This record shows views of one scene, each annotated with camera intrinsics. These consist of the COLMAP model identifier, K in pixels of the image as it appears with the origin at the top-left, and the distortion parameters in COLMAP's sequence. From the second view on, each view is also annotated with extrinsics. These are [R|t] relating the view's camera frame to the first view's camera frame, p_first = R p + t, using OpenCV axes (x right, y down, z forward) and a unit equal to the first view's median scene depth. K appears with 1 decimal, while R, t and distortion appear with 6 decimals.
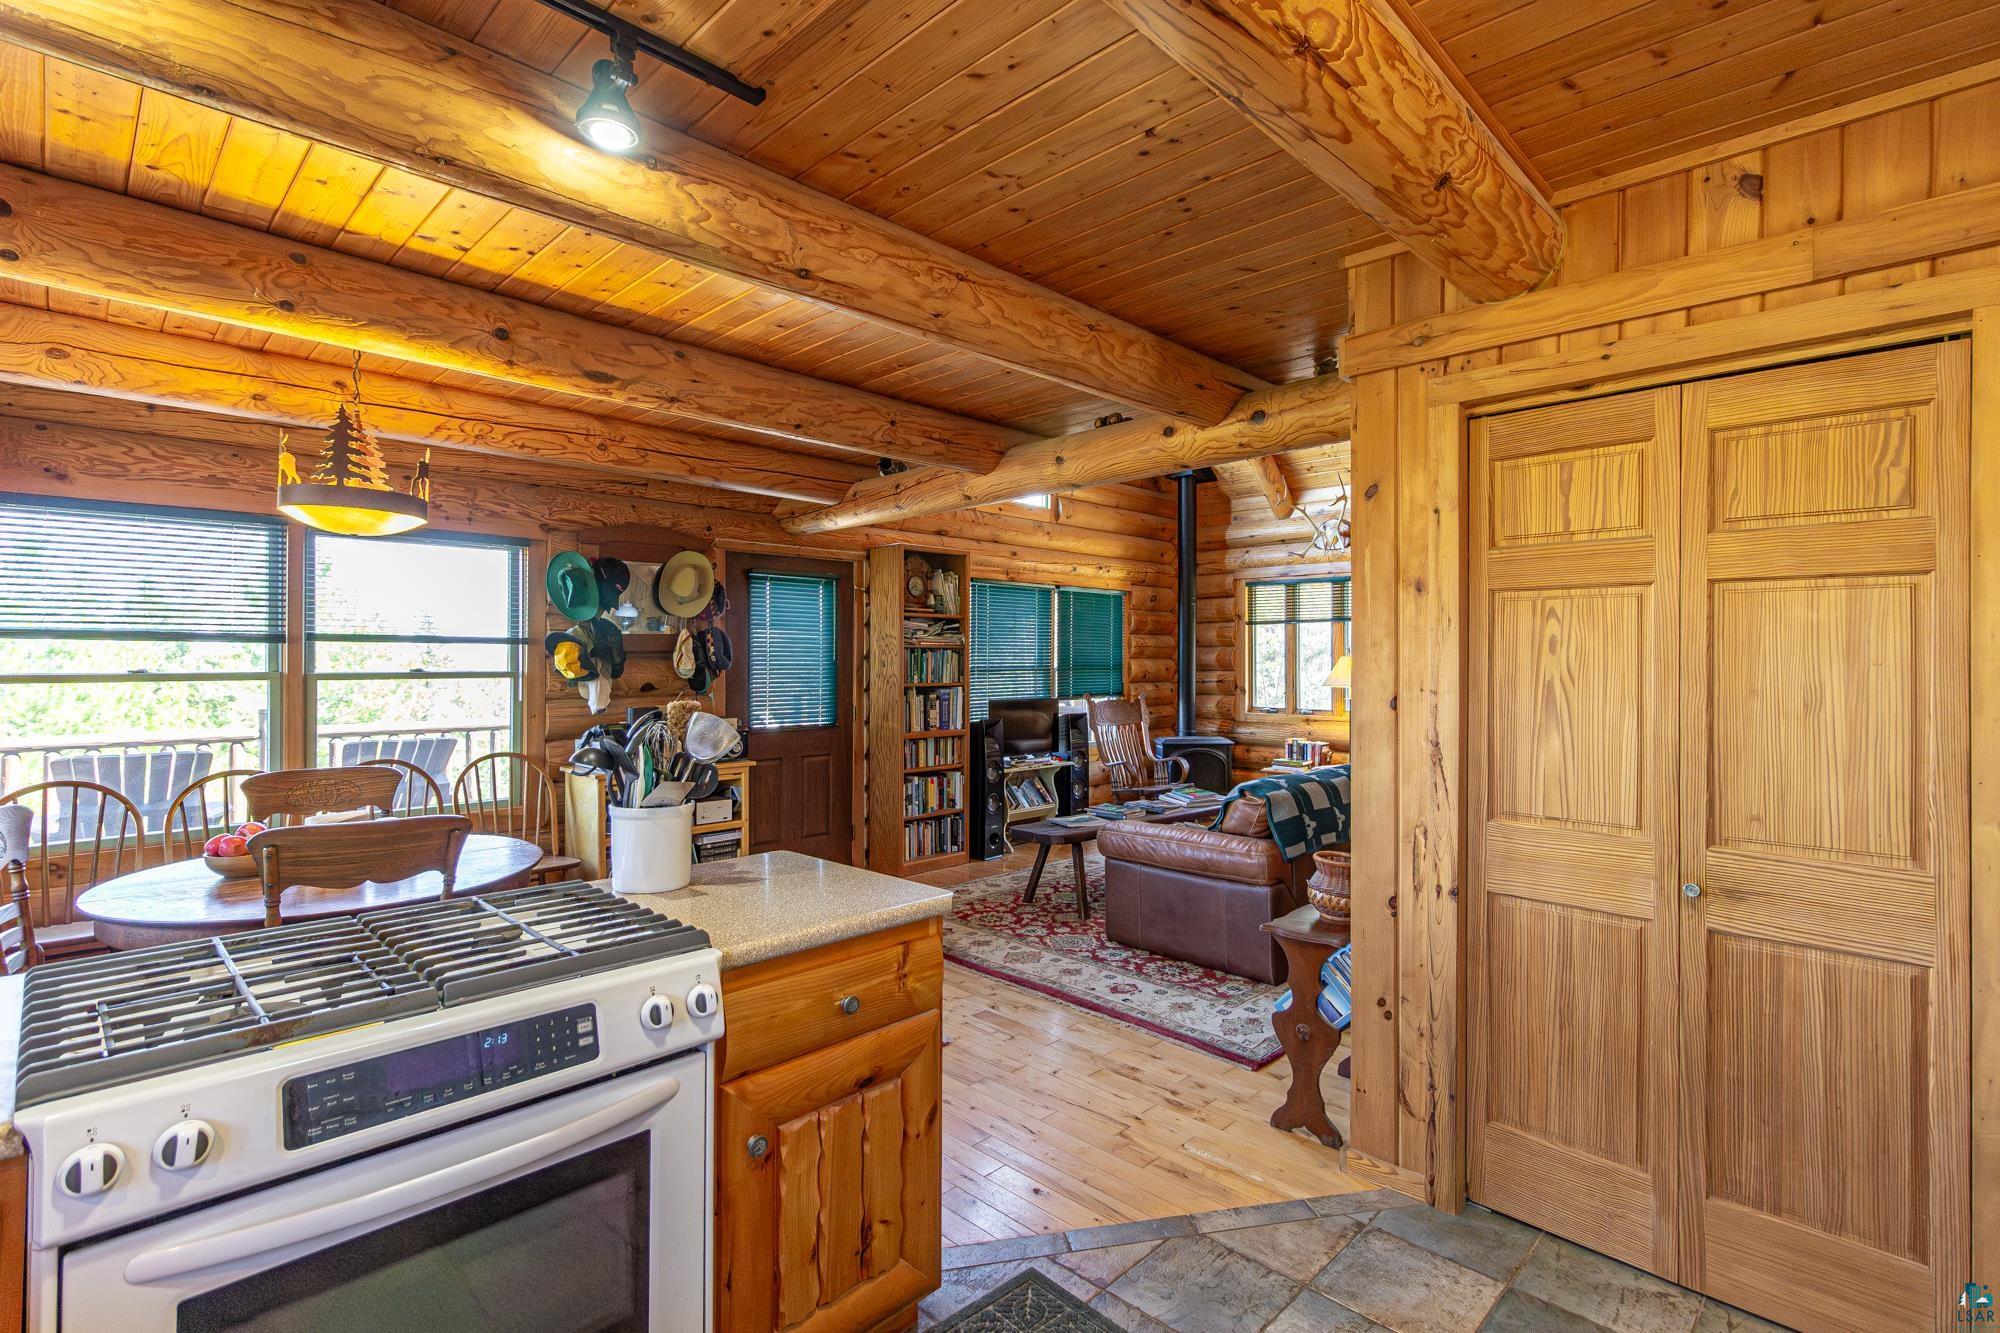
lens RADIAL K [[939.6, 0, 983.5], [0, 939.6, 653.6], [0, 0, 1]] dist [-0.003916, 0.000954]
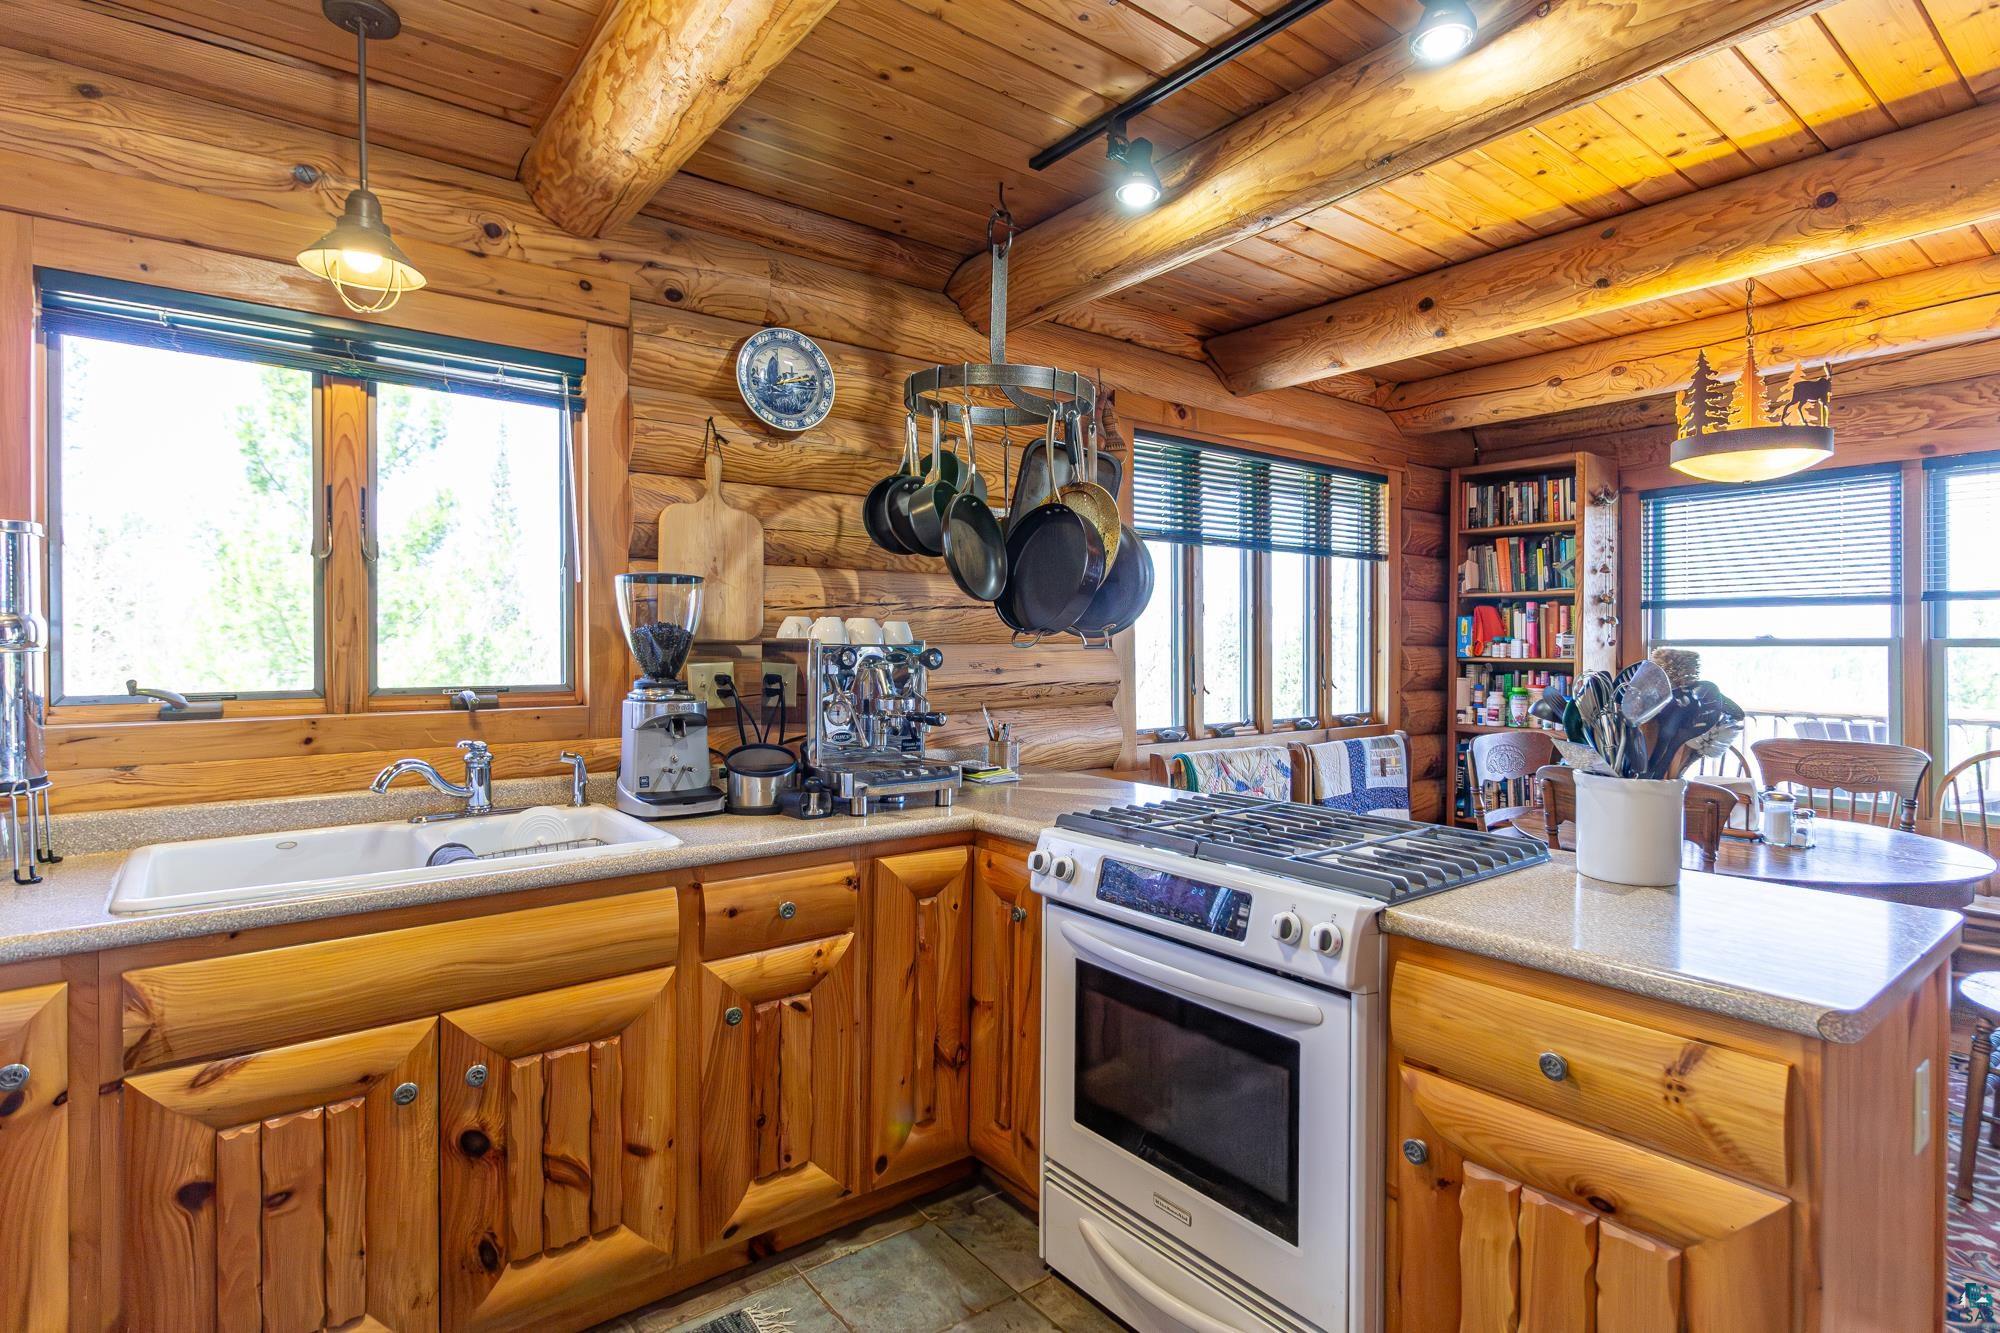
lens RADIAL K [[1014.1, 0, 1076.7], [0, 1014.1, 644.3], [0, 0, 1]] dist [0.005838, -0.003276]
pose [[-0.094799, -0.005143, -0.995483, 0.222023], [0.007162, 0.999957, -0.005848, 0.020396], [0.995471, -0.007684, -0.094758, 0.244468]]
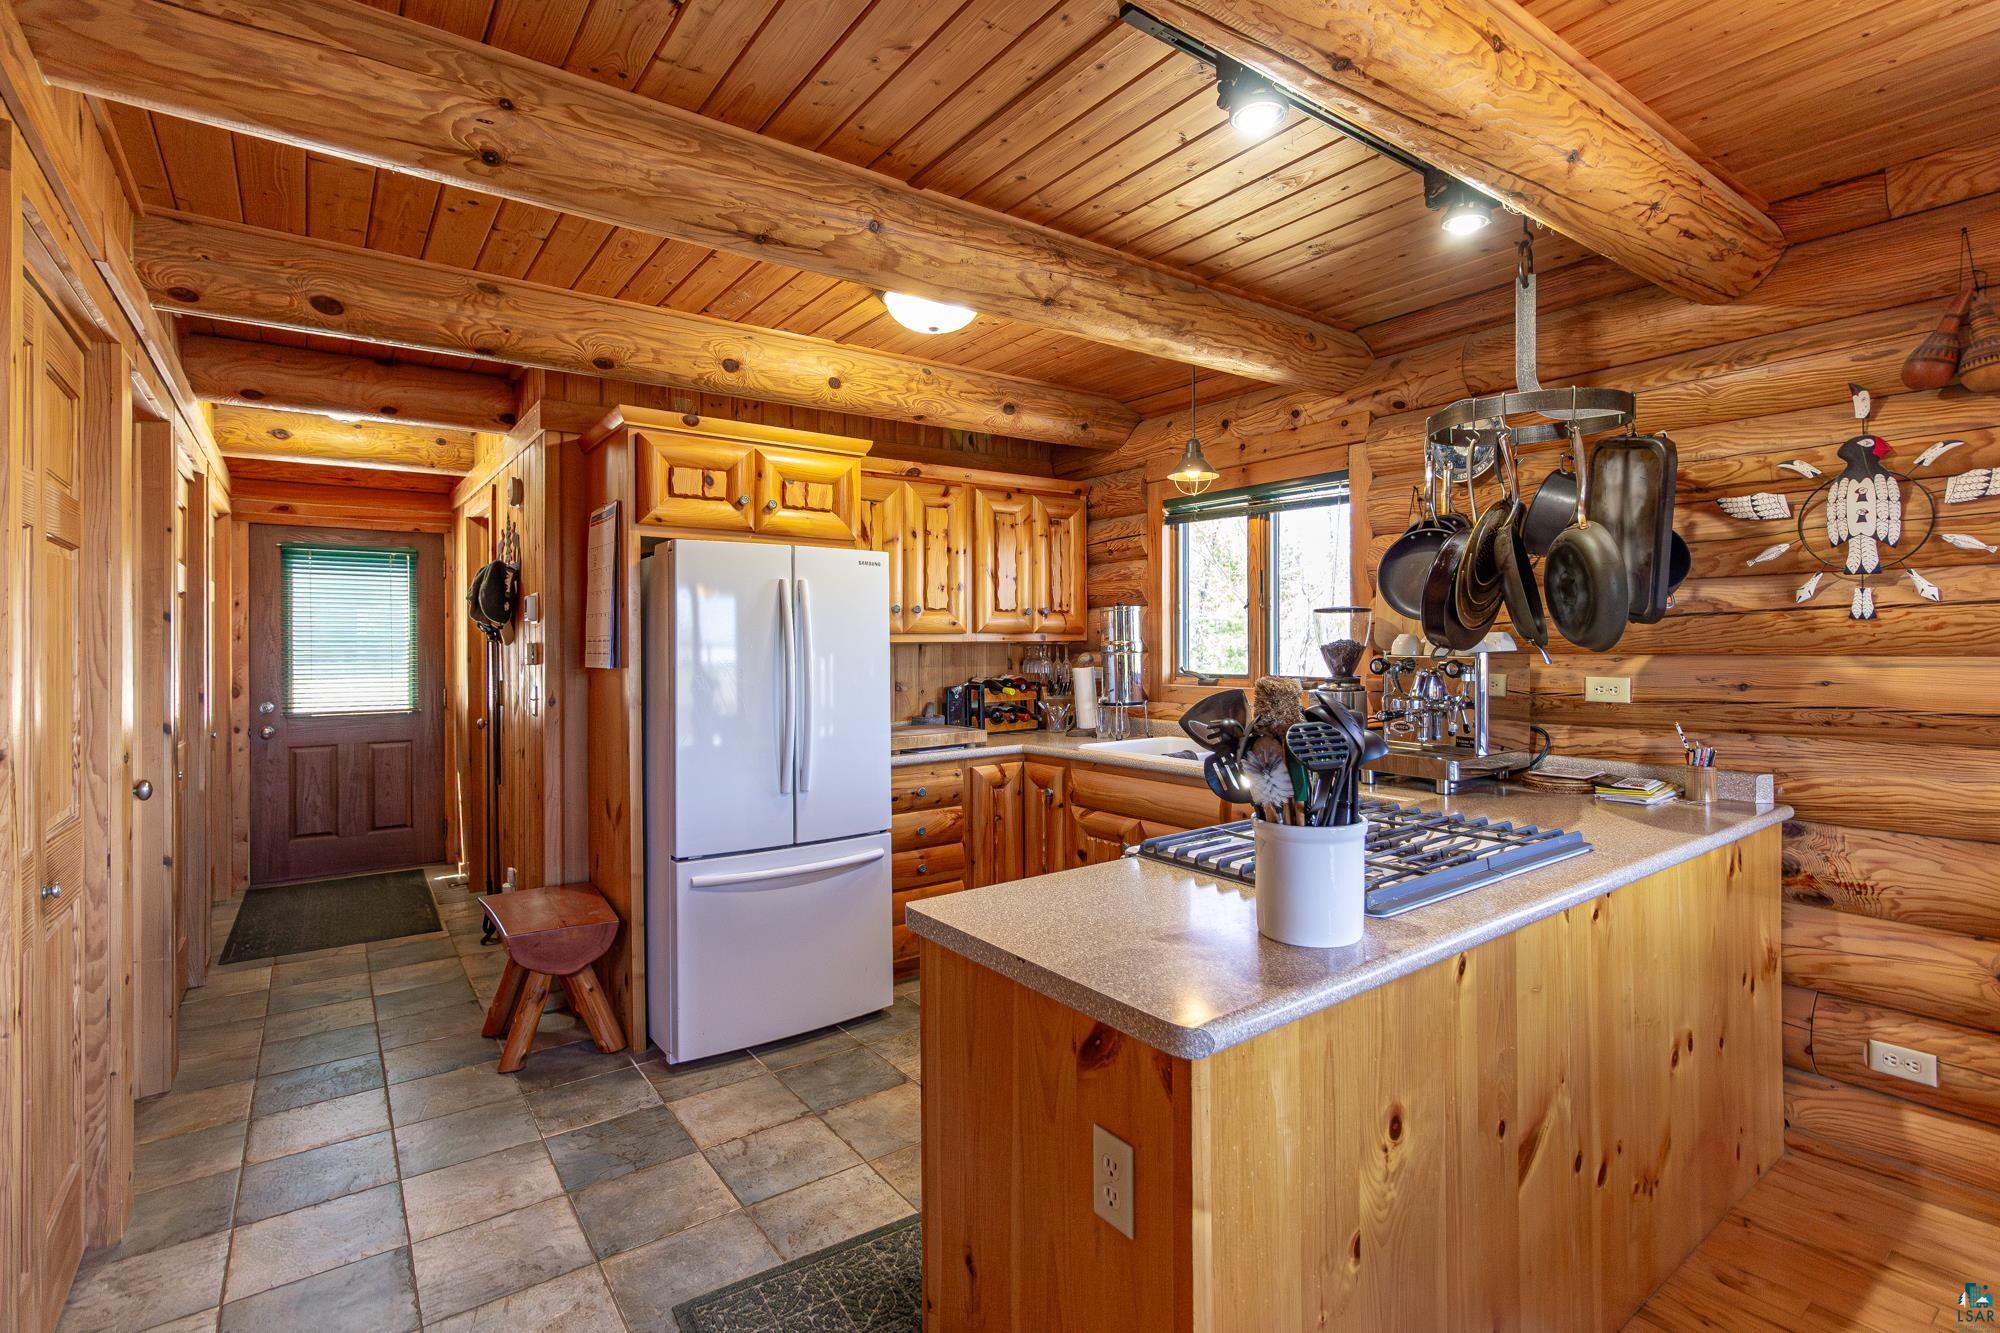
lens RADIAL K [[939.6, 0, 985.6], [0, 939.6, 637.2], [0, 0, 1]] dist [-0.003916, 0.000954]
pose [[-0.986192, 0.001002, 0.165604, -0.087195], [-0.001103, 0.999920, -0.012621, 0.013021], [-0.165603, -0.012630, -0.986112, 0.694381]]
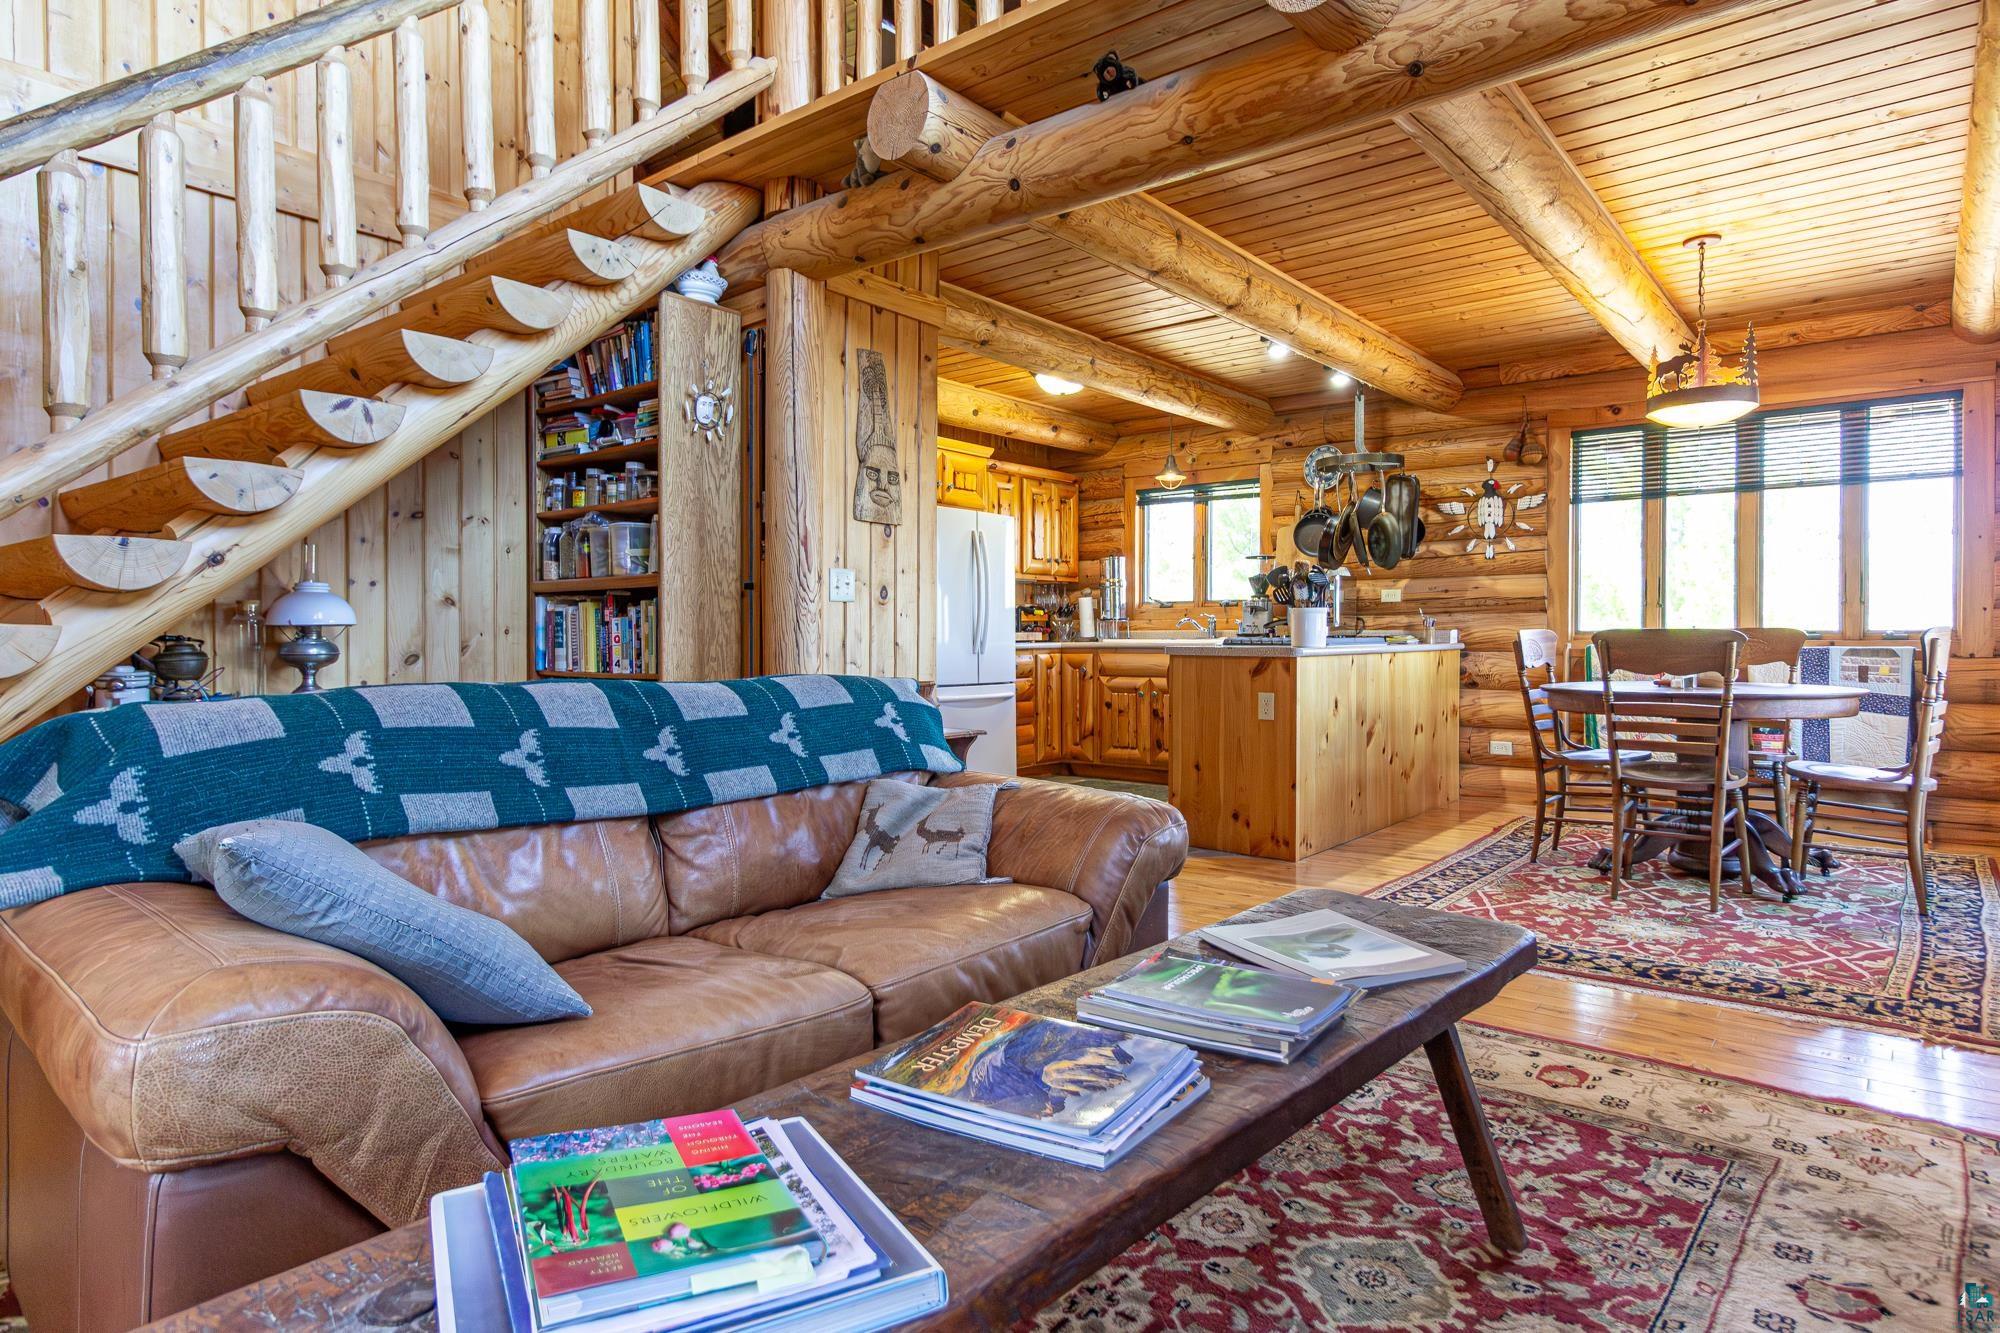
lens RADIAL K [[1110.5, 0, 995.2], [0, 1110.5, 643.1], [0, 0, 1]] dist [0.006607, -0.001259]
pose [[-0.995683, -0.004236, -0.092727, 0.233310], [-0.003897, 0.999985, -0.003837, 0.099173], [0.092742, -0.003459, -0.995684, 1.361175]]
